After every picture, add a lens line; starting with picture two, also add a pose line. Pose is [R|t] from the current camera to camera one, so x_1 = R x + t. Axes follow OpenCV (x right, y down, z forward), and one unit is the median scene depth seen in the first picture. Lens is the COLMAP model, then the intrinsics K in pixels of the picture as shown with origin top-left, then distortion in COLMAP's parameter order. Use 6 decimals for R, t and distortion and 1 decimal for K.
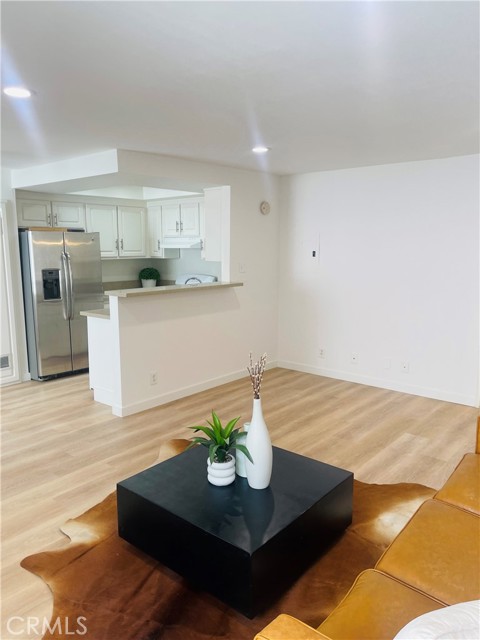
lens RADIAL K [[483.3, 0, 234.5], [0, 483.3, 317.5], [0, 0, 1]] dist [0.062106, -0.077064]
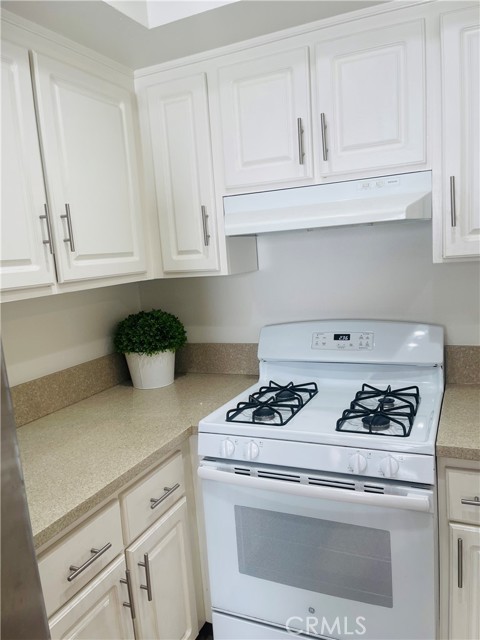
lens RADIAL K [[483.3, 0, 241.0], [0, 483.3, 324.0], [0, 0, 1]] dist [0.062106, -0.077064]
pose [[0.957687, -0.107620, 0.266935, -0.286049], [0.108362, 0.994039, 0.011995, -0.130261], [-0.266635, 0.017438, 0.963640, 0.988411]]
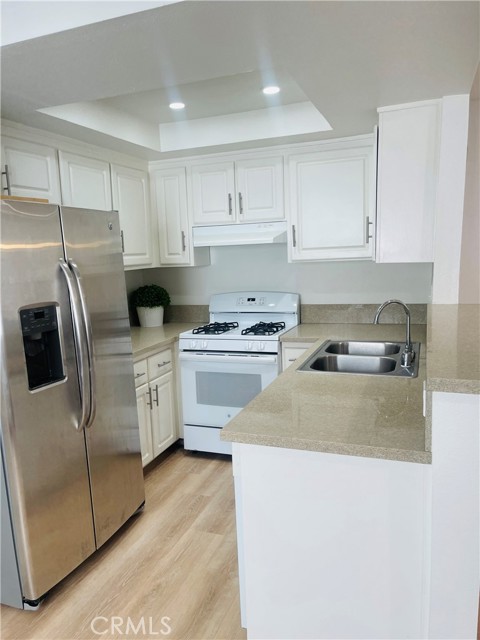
lens RADIAL K [[483.3, 0, 232.3], [0, 483.3, 323.7], [0, 0, 1]] dist [0.062106, -0.077064]
pose [[0.940314, -0.085581, 0.329371, -0.385491], [0.086482, 0.996182, 0.011946, -0.082067], [-0.329136, 0.017252, 0.944125, 0.643990]]
